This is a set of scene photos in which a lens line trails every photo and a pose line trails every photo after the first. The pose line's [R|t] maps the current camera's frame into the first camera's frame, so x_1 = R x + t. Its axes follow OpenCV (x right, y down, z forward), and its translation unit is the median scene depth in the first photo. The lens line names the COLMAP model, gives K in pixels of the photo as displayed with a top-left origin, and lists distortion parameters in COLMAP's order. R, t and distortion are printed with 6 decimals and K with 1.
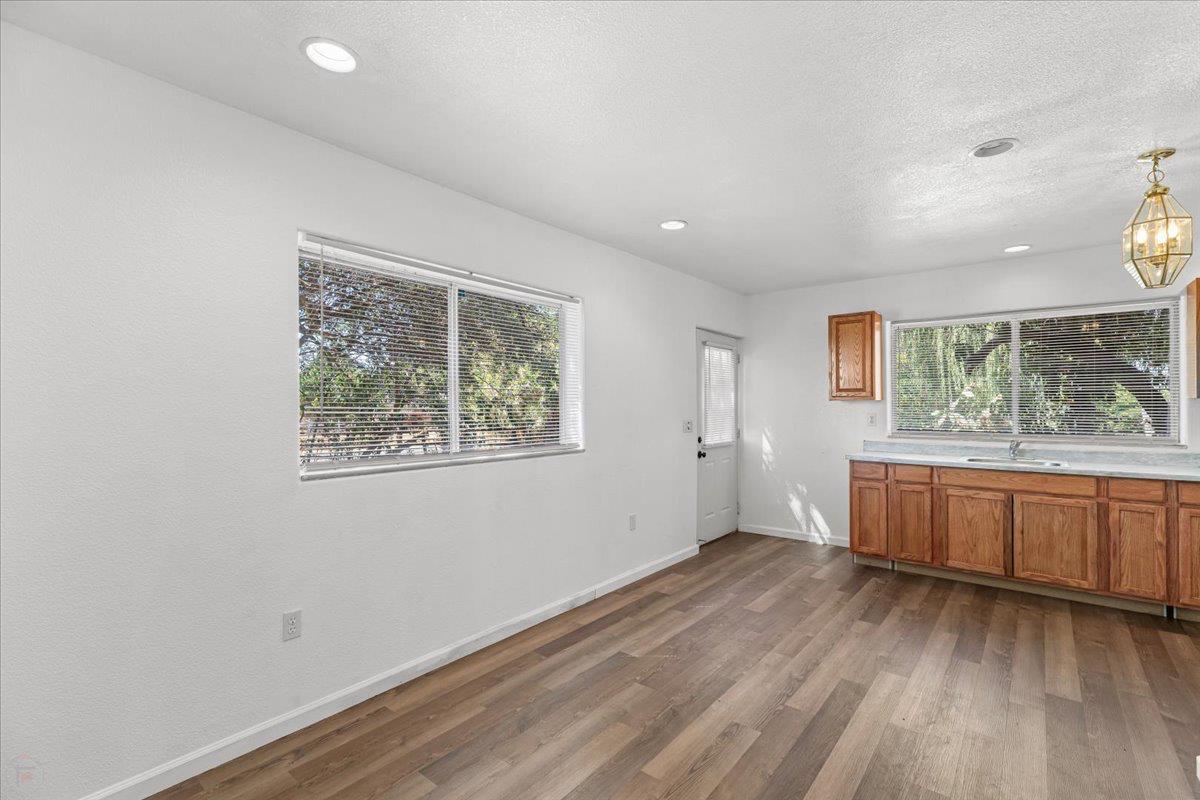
lens RADIAL K [[534.3, 0, 598.9], [0, 534.3, 406.2], [0, 0, 1]] dist [0.010498, -0.000711]
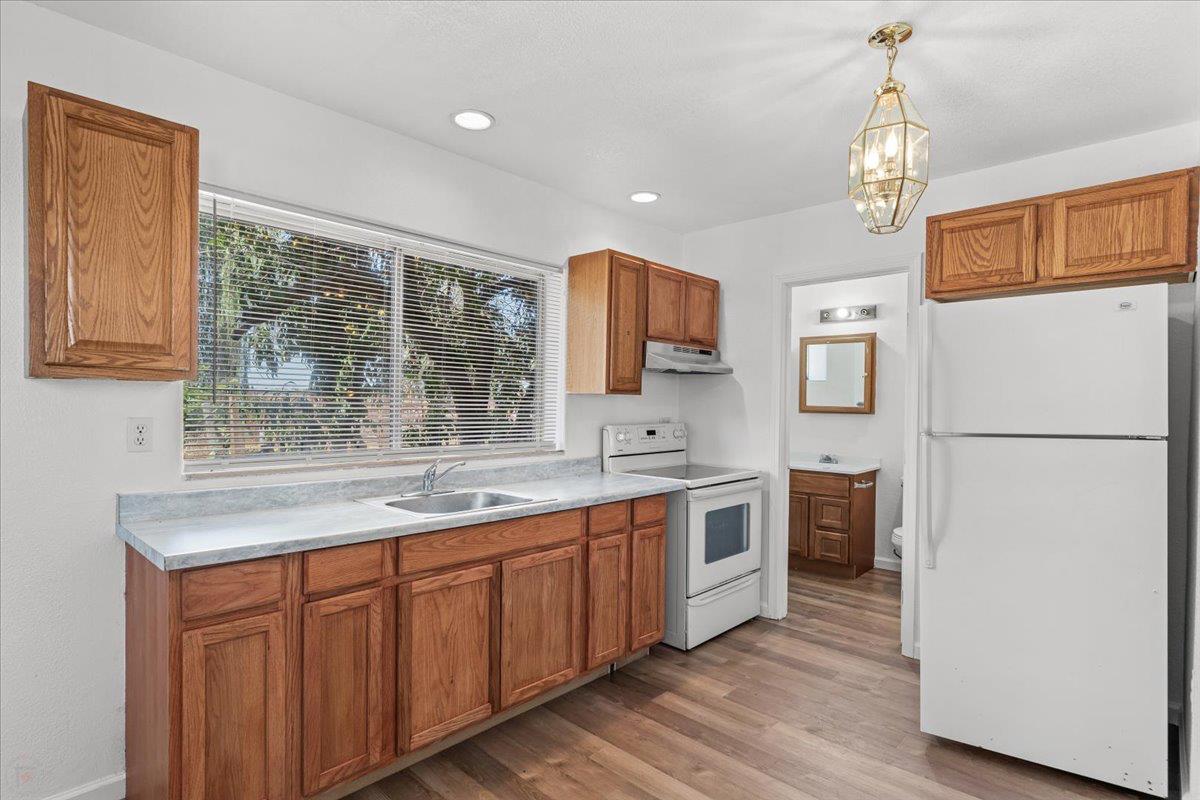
lens RADIAL K [[597.4, 0, 598.7], [0, 597.4, 413.0], [0, 0, 1]] dist [-0.003660, -0.000076]
pose [[0.078640, -0.012099, 0.996830, 0.169158], [-0.011536, 0.999848, 0.013046, 0.002168], [-0.996836, -0.012526, 0.078489, 0.858047]]
